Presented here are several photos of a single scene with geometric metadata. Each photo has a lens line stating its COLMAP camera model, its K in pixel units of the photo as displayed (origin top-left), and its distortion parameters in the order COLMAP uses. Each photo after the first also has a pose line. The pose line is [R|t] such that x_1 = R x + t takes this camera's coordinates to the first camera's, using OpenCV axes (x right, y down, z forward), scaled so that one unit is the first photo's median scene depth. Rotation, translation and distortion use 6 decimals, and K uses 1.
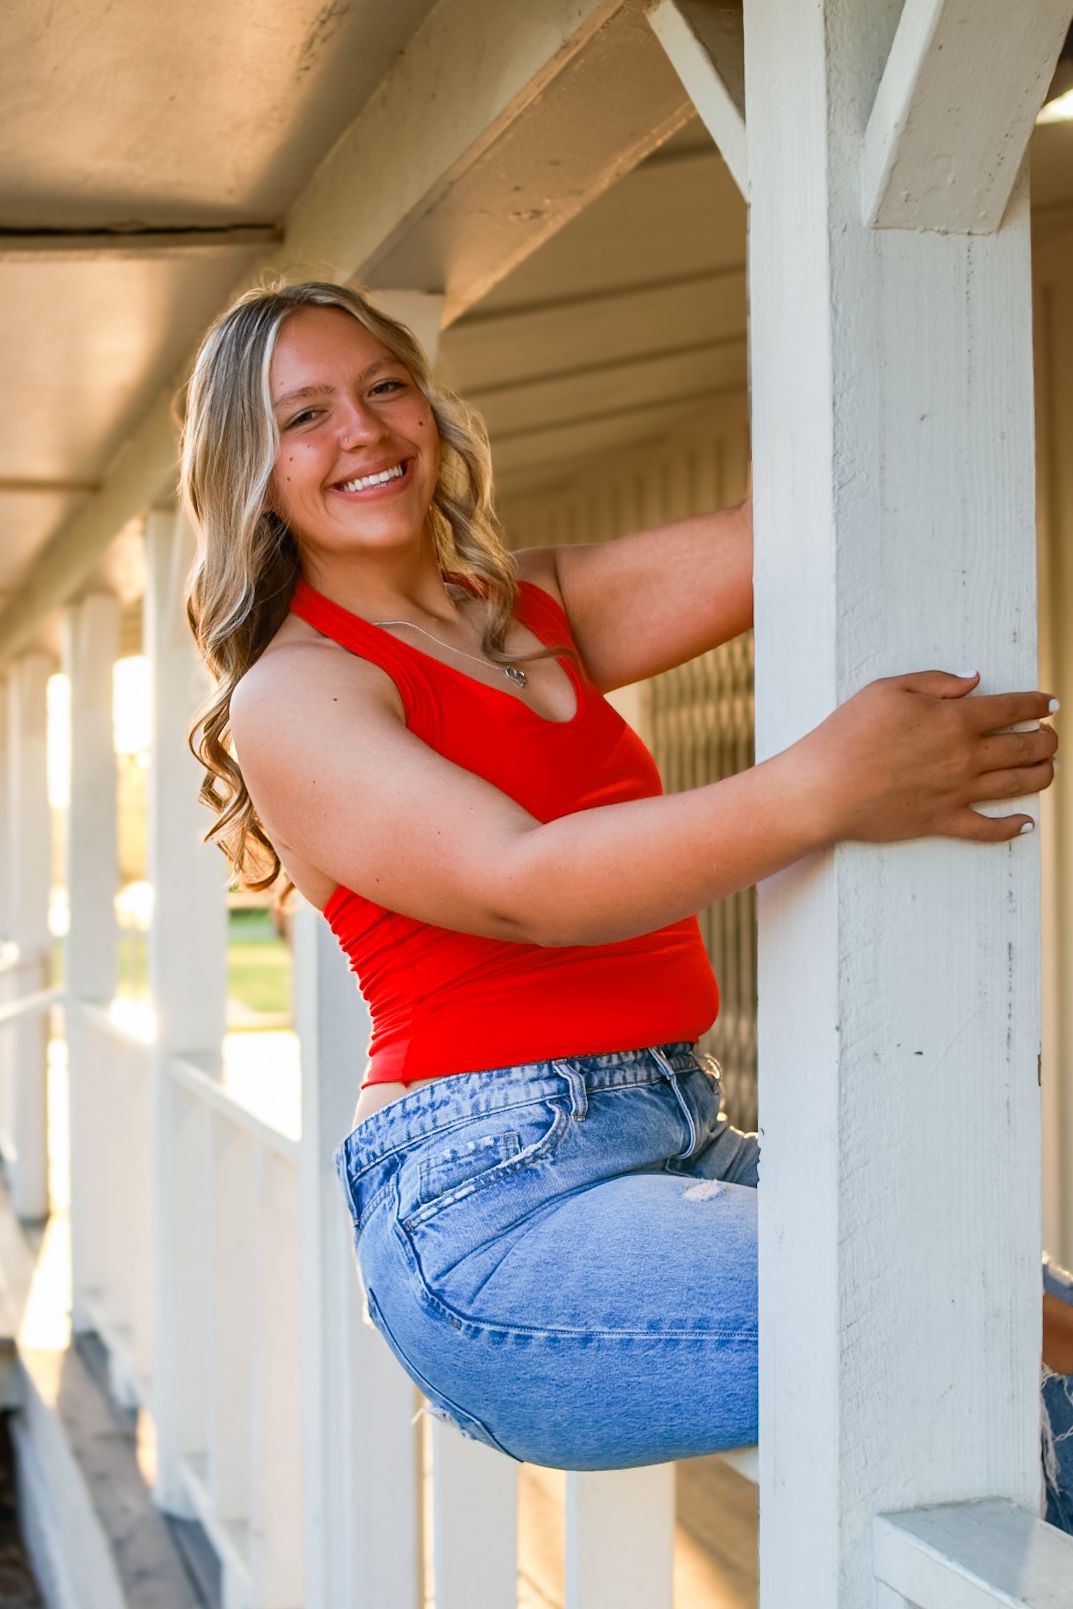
lens RADIAL K [[2535.9, 0, 542.1], [0, 2535.9, 801.6], [0, 0, 1]] dist [-0.100622, 0.000000]
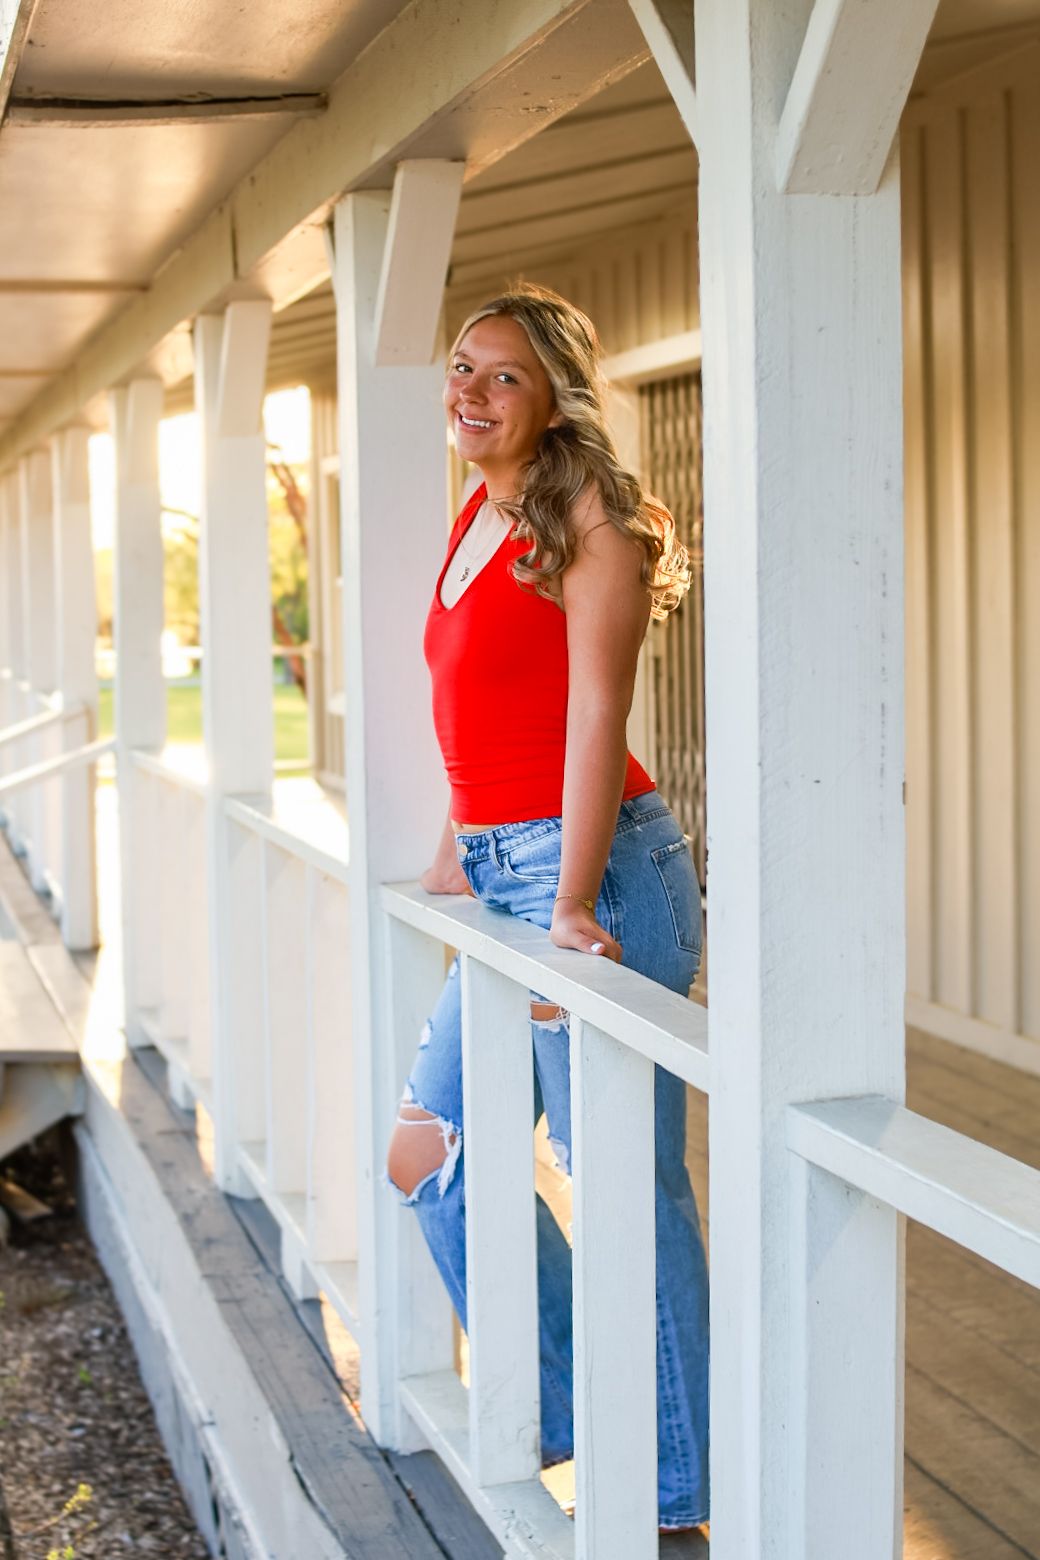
lens RADIAL K [[2458.7, 0, 517.2], [0, 2458.7, 779.4], [0, 0, 1]] dist [-0.100622, 0.000000]
pose [[0.999888, -0.006724, -0.013349, -0.000445], [0.007926, 0.995712, 0.092167, -0.015146], [0.012672, -0.092263, 0.995654, -0.188465]]
